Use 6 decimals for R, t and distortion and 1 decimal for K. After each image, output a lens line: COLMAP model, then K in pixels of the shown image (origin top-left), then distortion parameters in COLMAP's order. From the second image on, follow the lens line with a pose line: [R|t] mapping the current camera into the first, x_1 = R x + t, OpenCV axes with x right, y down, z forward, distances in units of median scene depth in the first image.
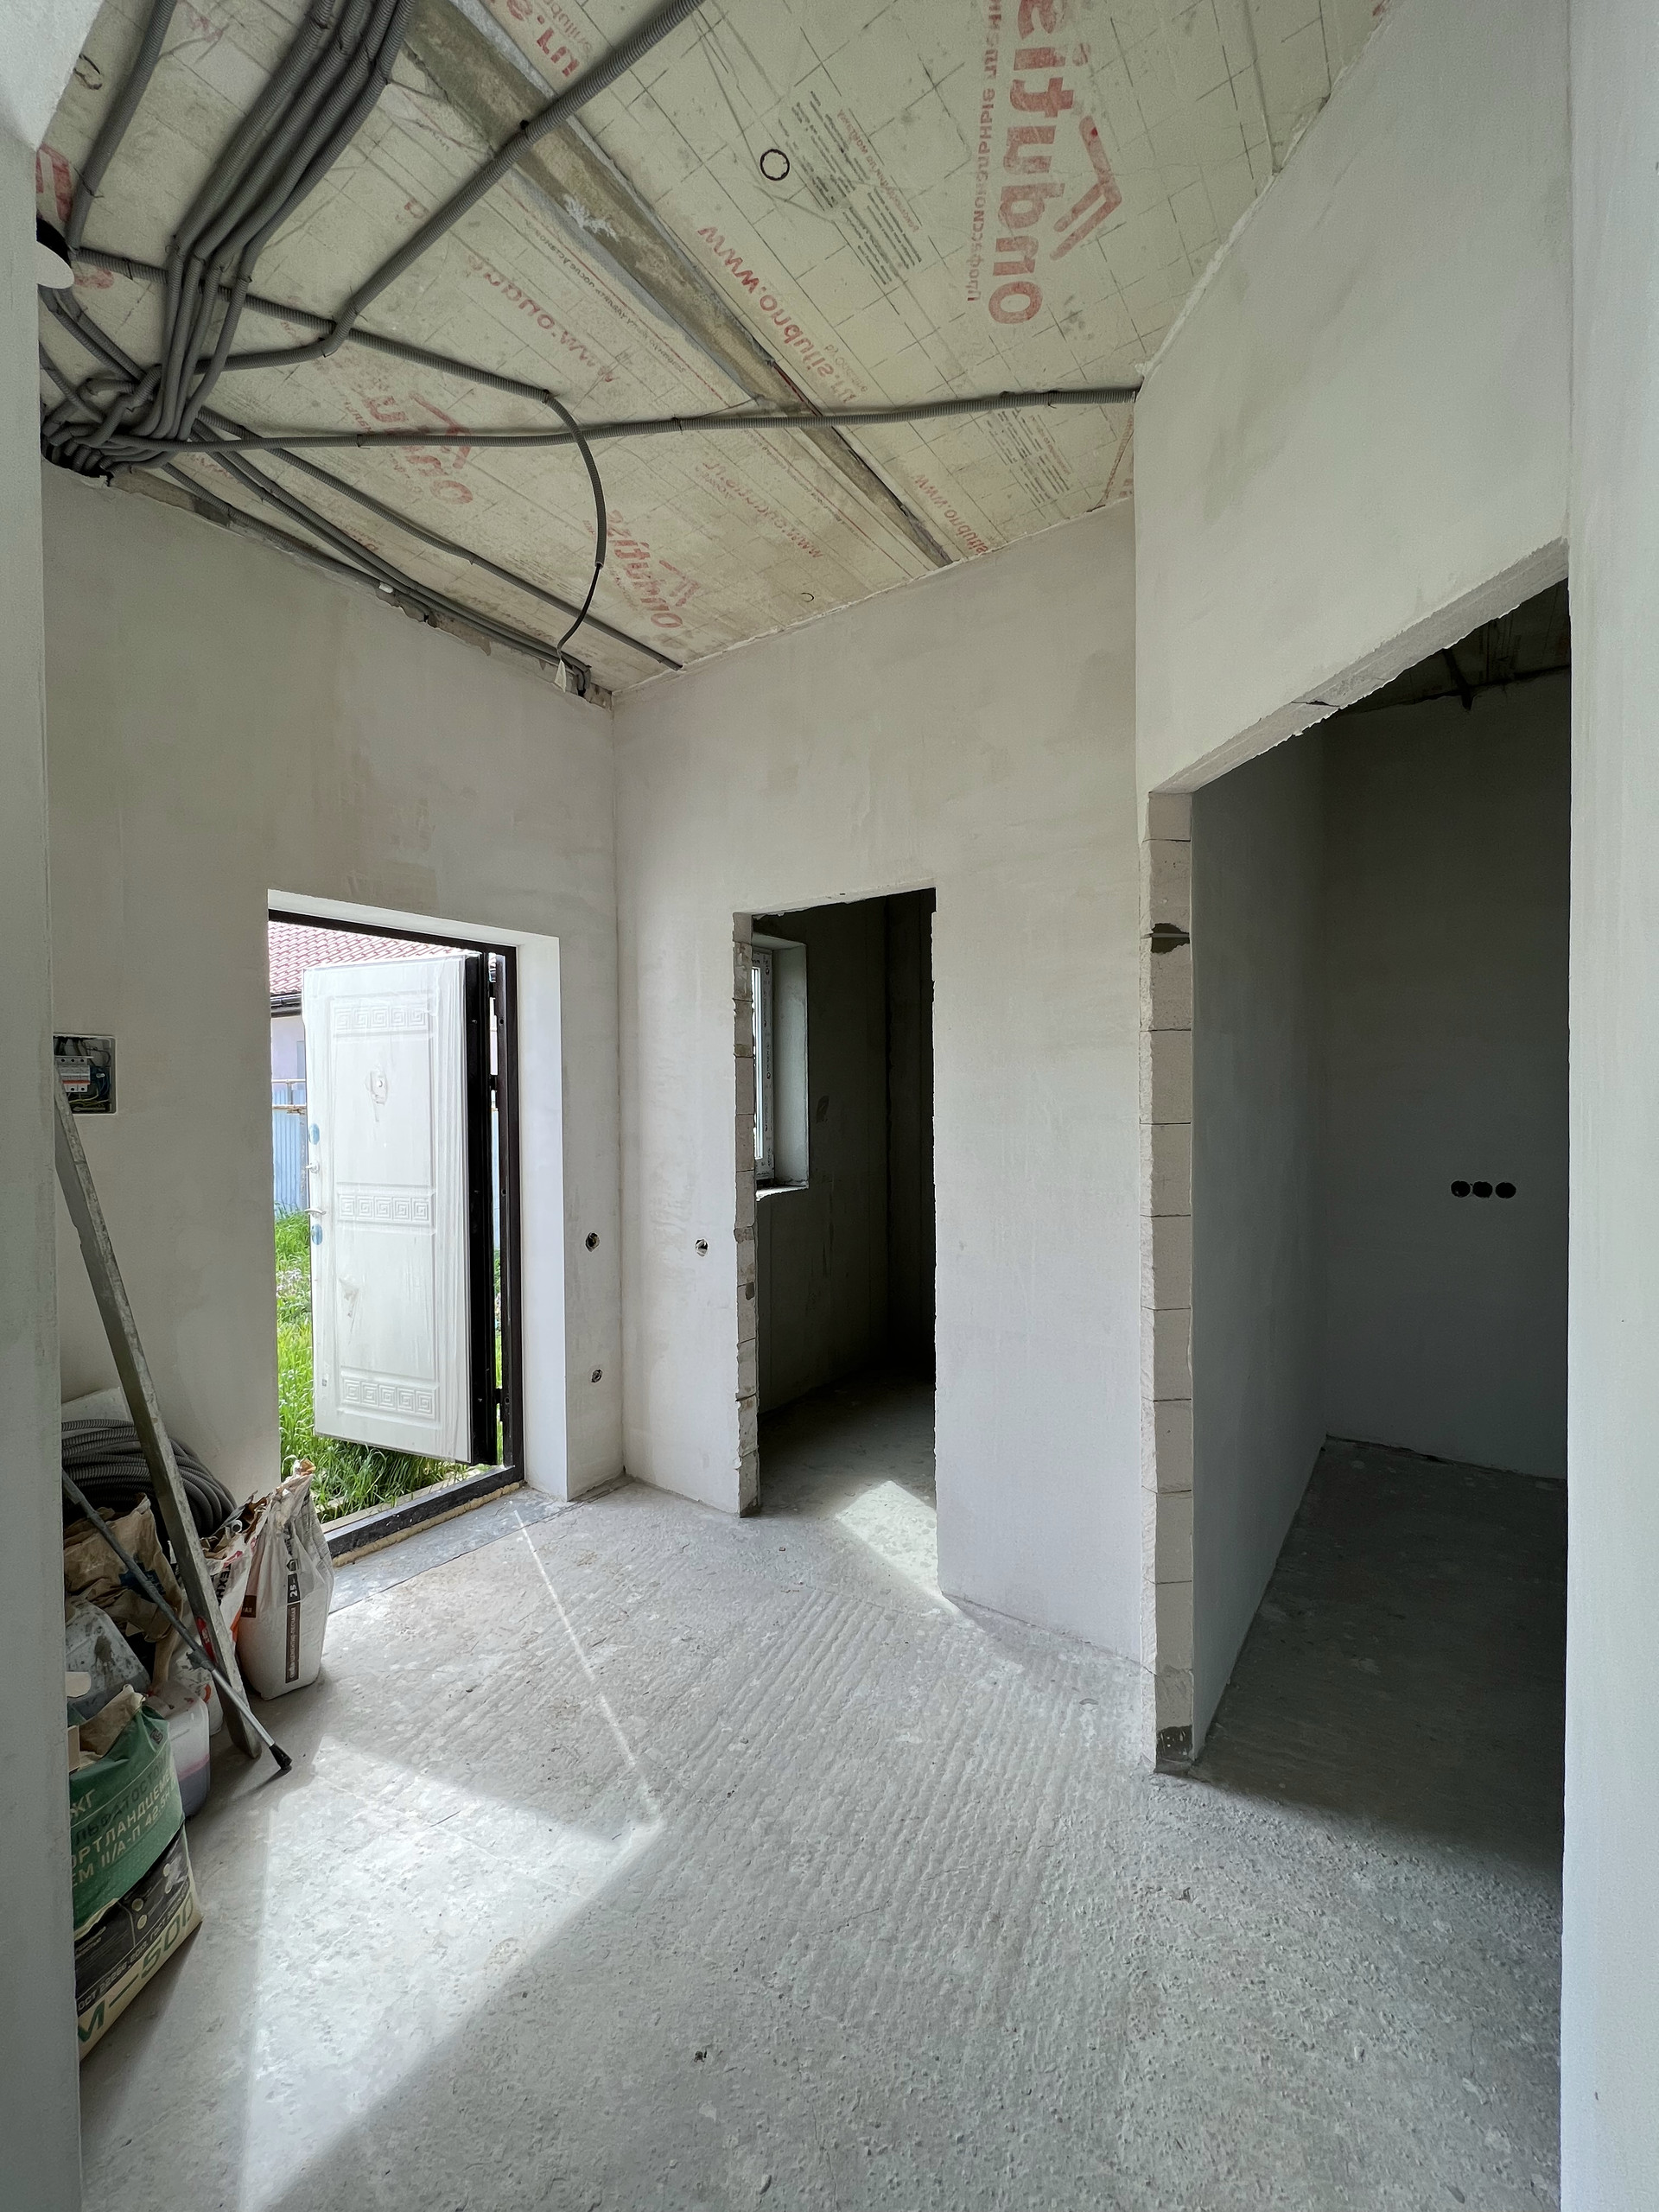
lens RADIAL K [[881.2, 0, 831.4], [0, 881.2, 1111.3], [0, 0, 1]] dist [-0.001628, 0.000138]
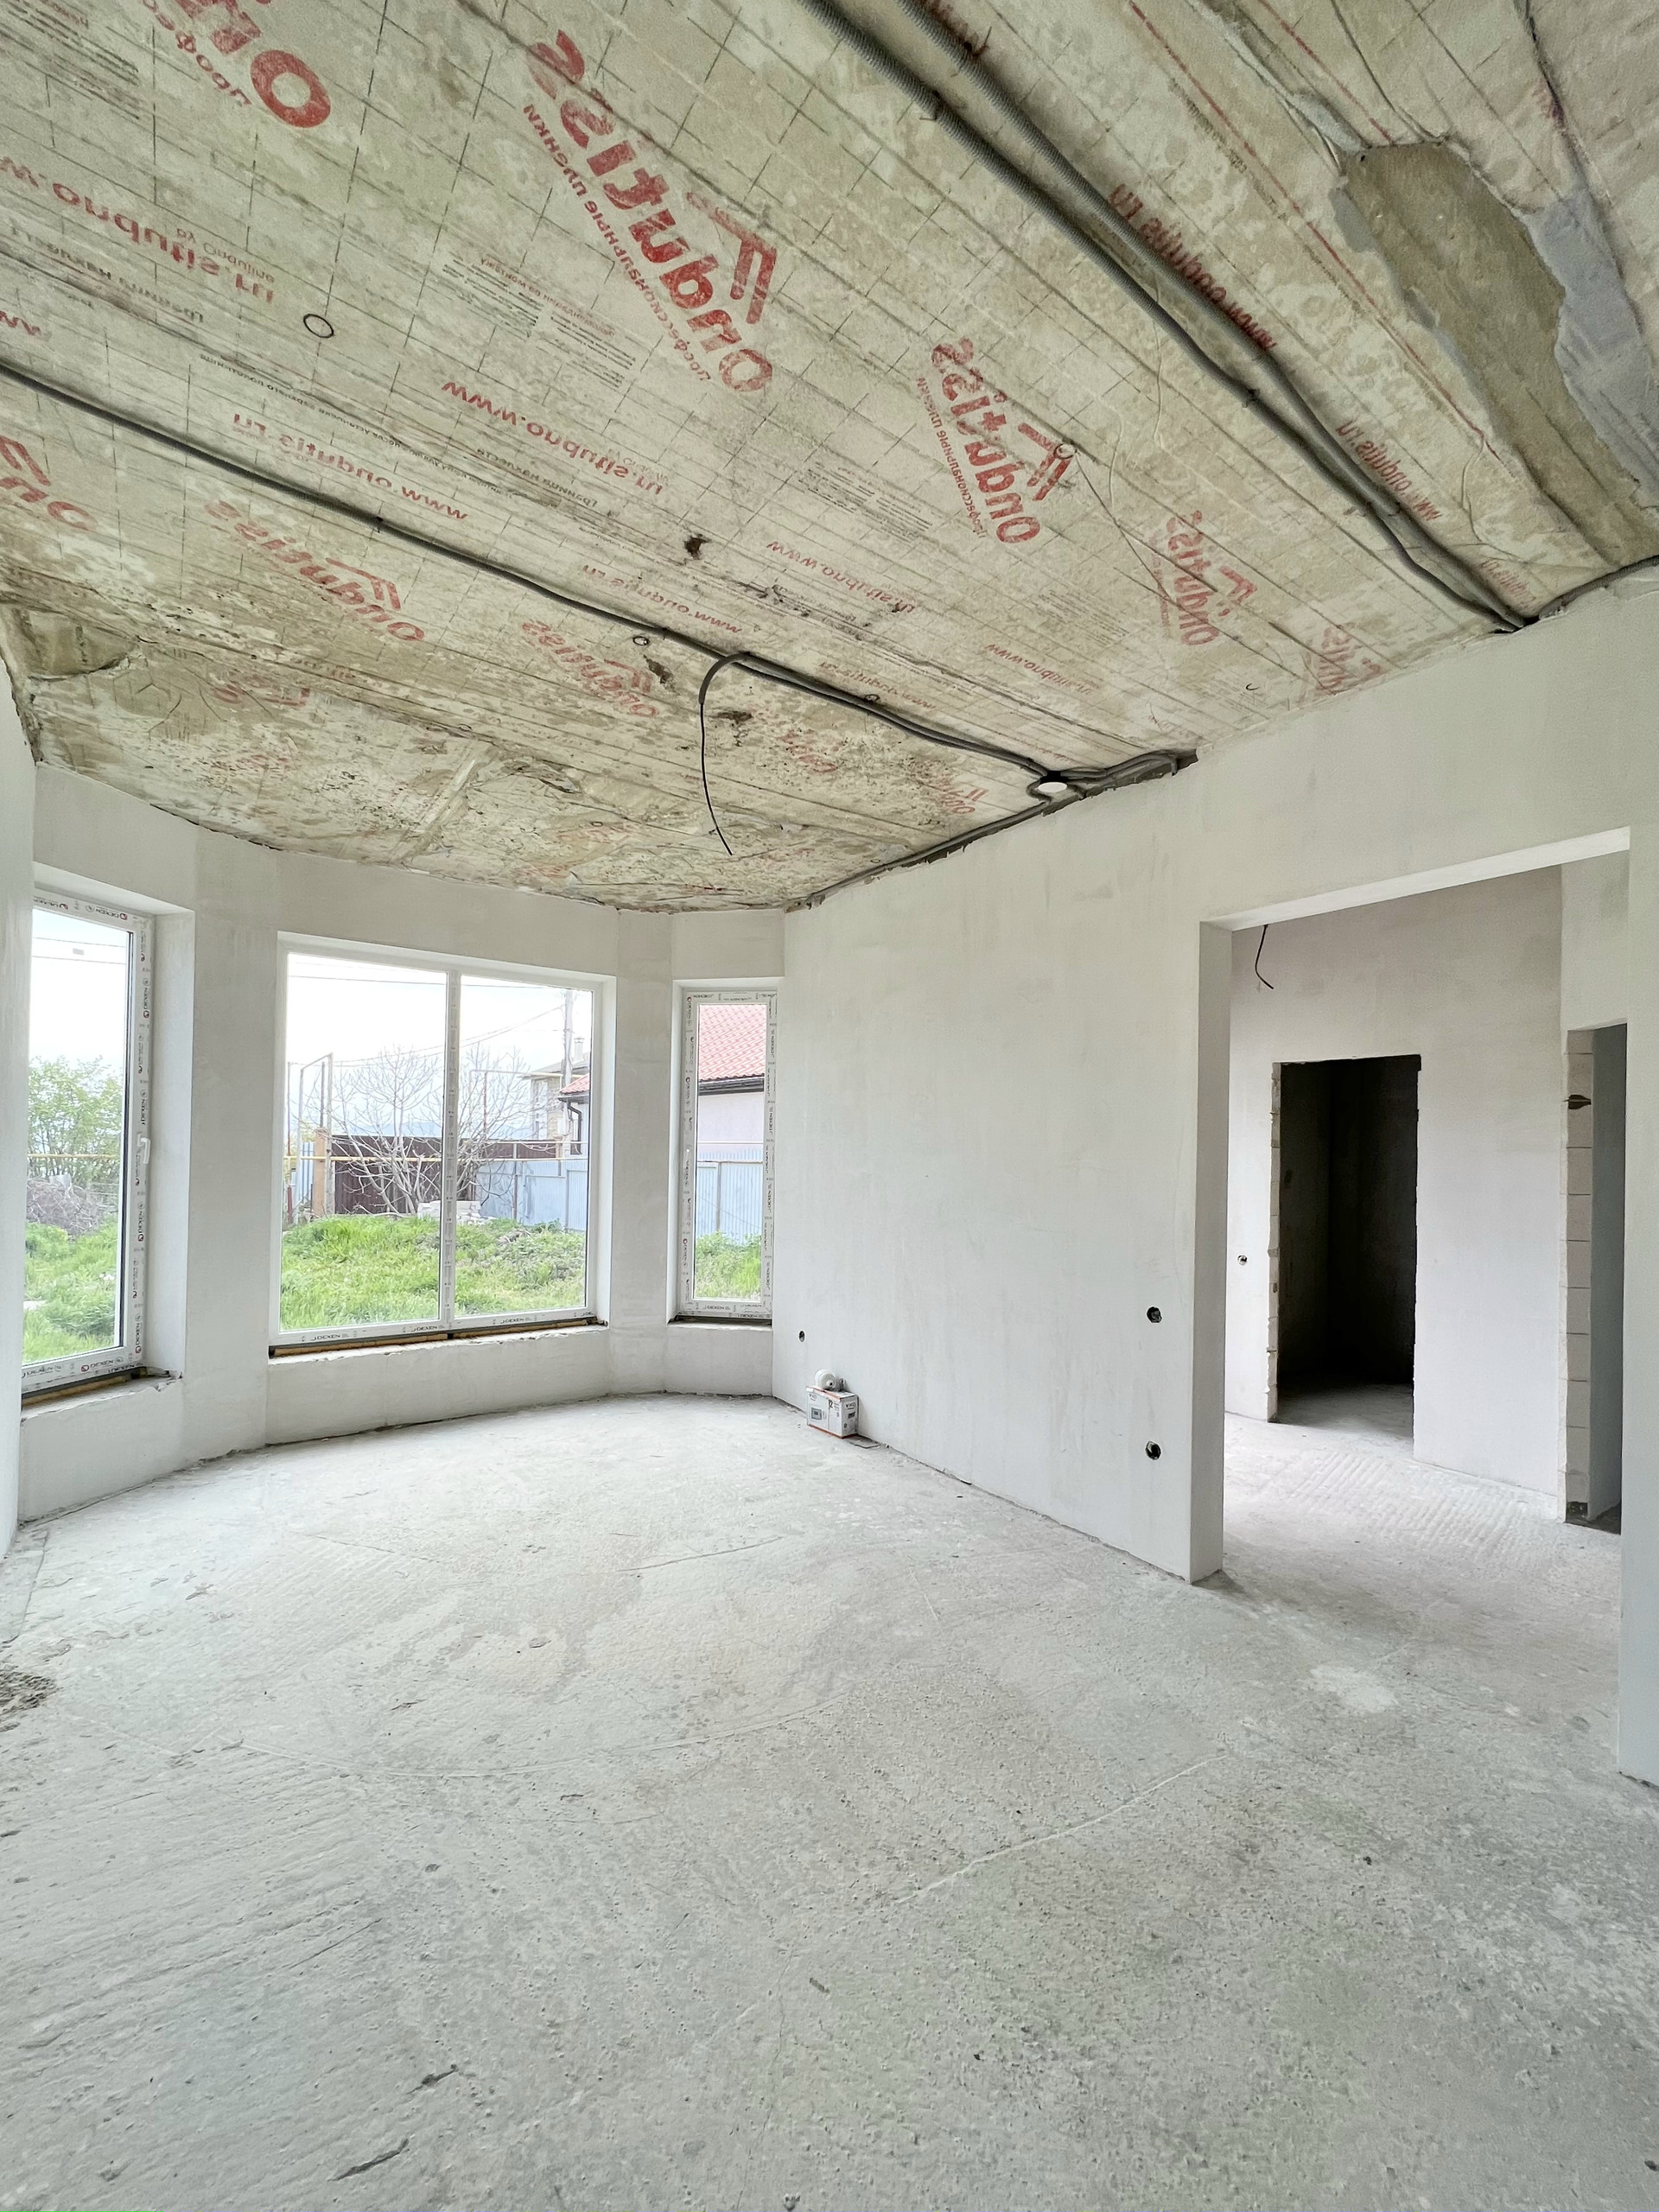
lens RADIAL K [[920.0, 0, 832.5], [0, 920.0, 1148.6], [0, 0, 1]] dist [-0.003179, 0.000137]
pose [[0.949142, 0.022601, -0.314035, -0.361728], [-0.030861, 0.999296, -0.021356, 0.004422], [0.313331, 0.029962, 0.949171, -0.958642]]
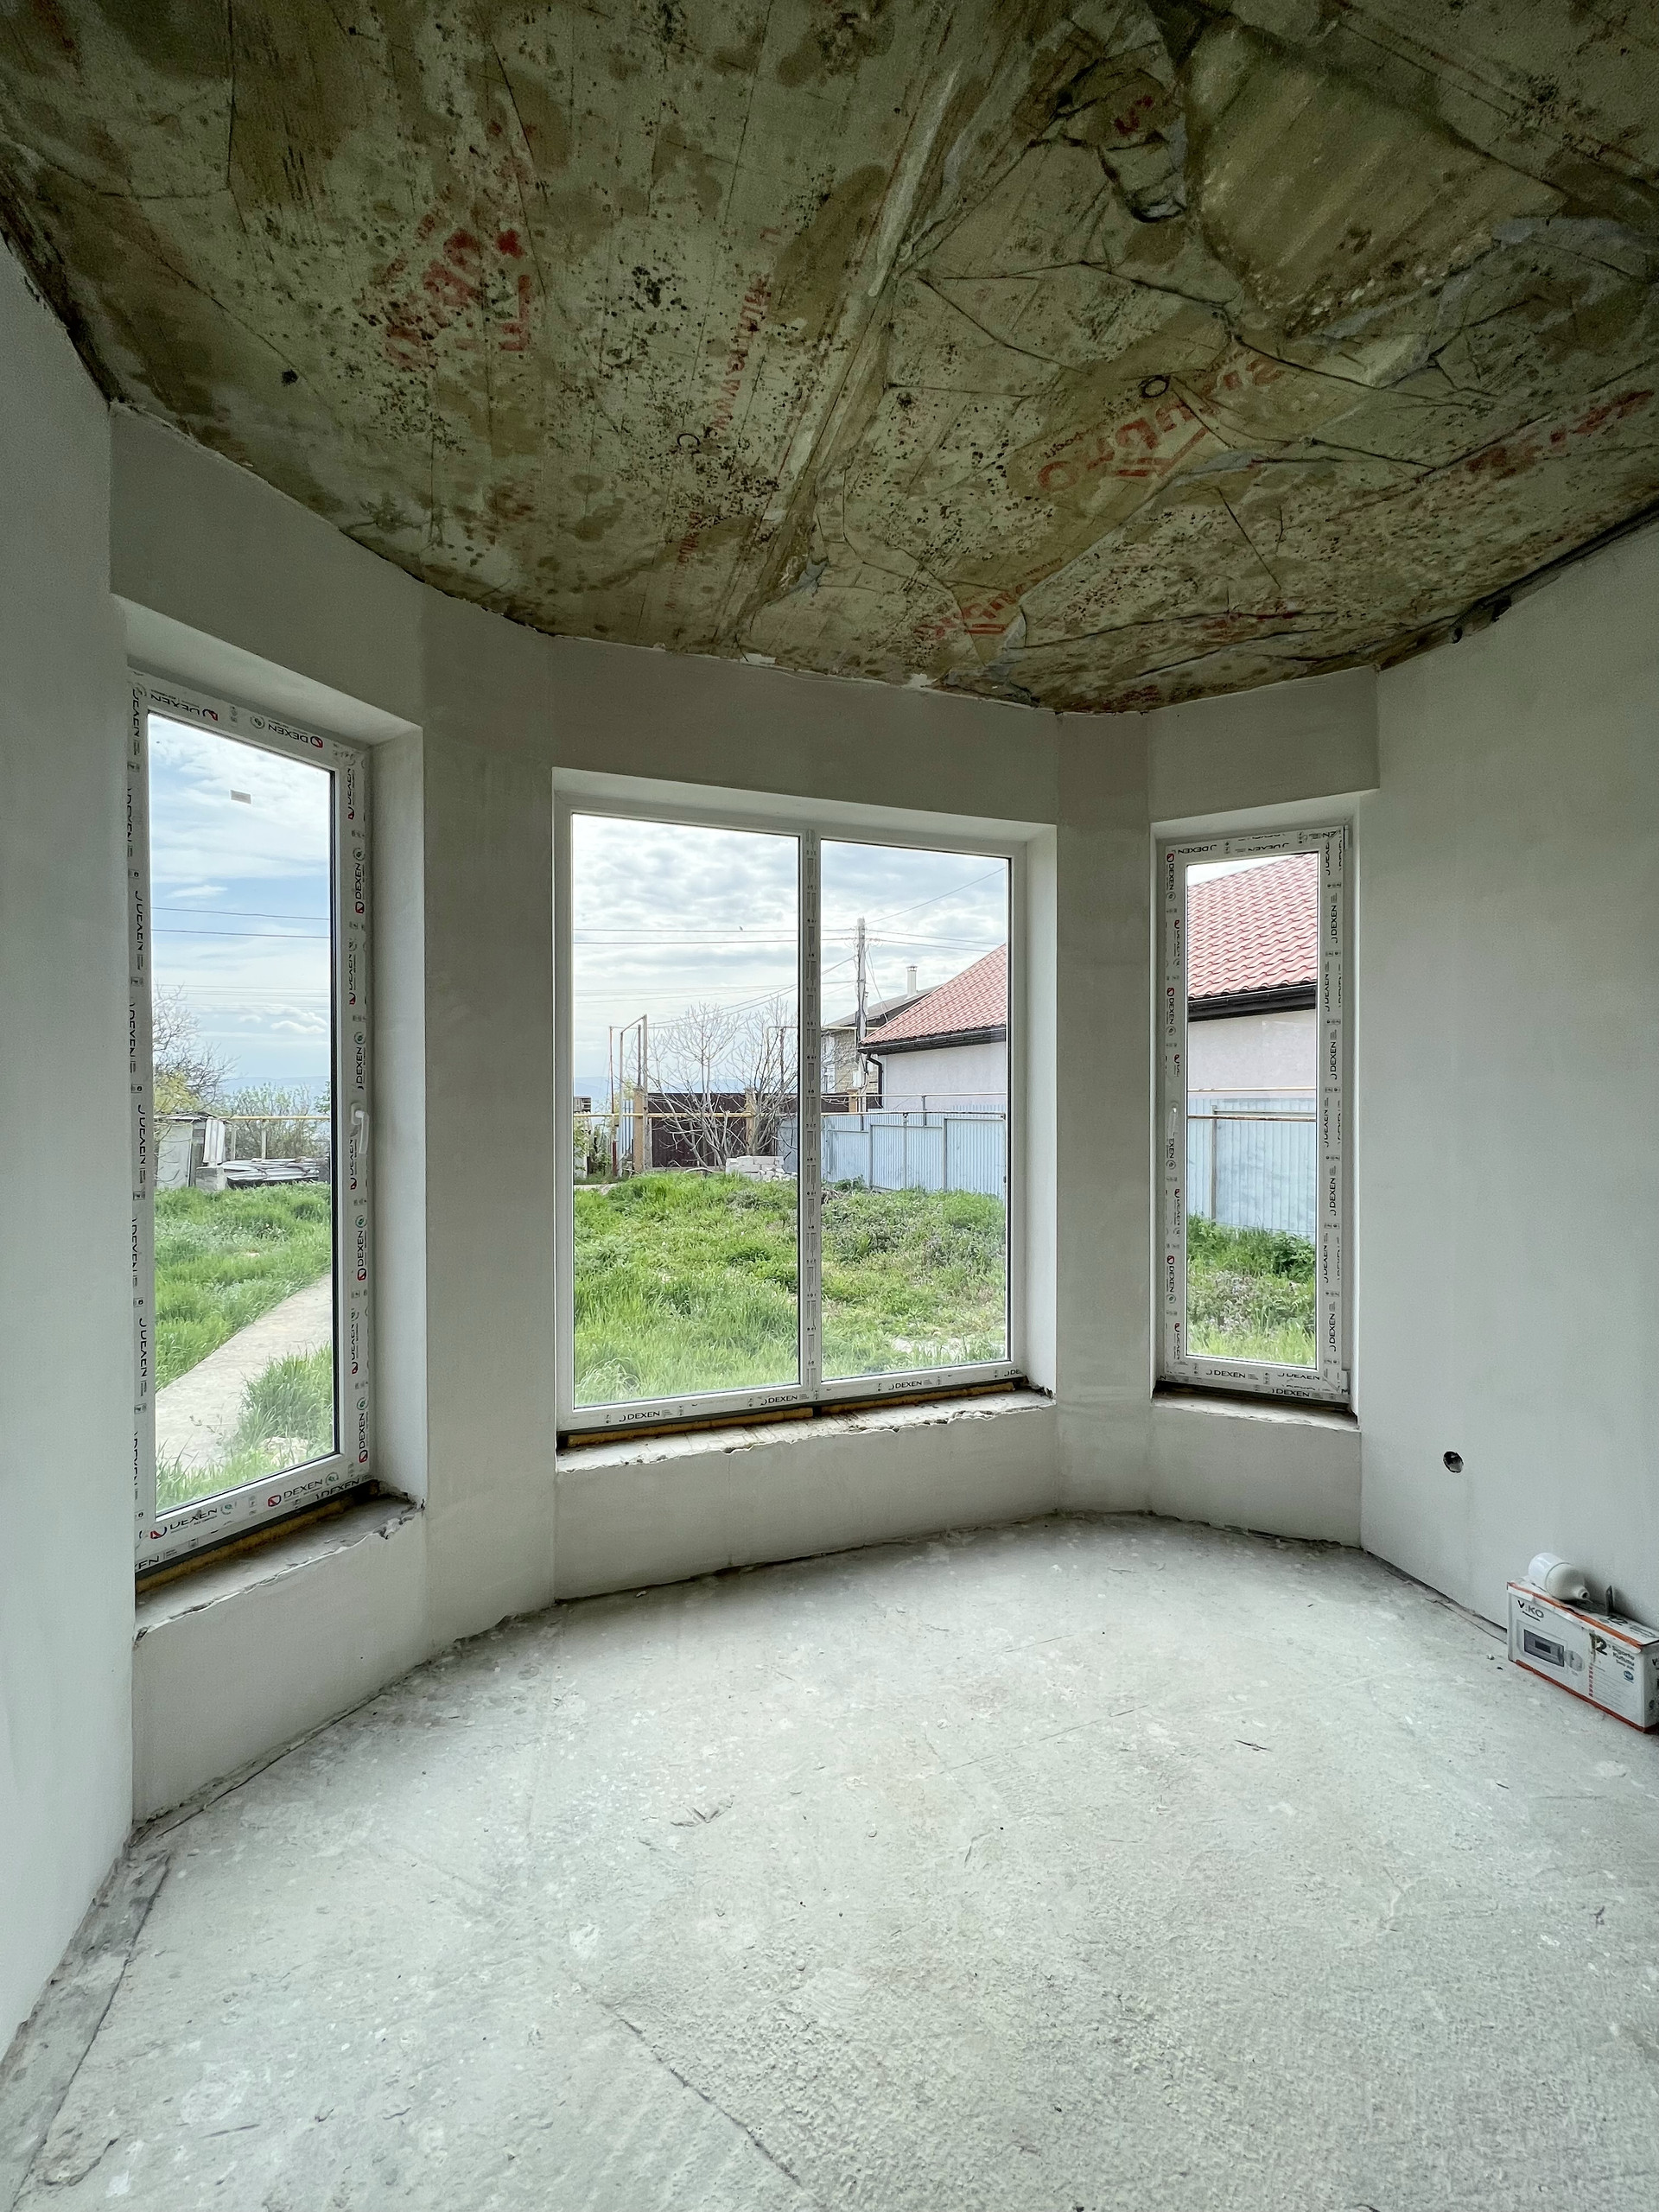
lens RADIAL K [[881.2, 0, 831.4], [0, 881.2, 1111.3], [0, 0, 1]] dist [-0.001628, 0.000138]
pose [[0.817171, 0.012741, -0.576255, -0.979427], [-0.014685, 0.999891, 0.001284, -0.016585], [0.576208, 0.007412, 0.817269, -0.368134]]
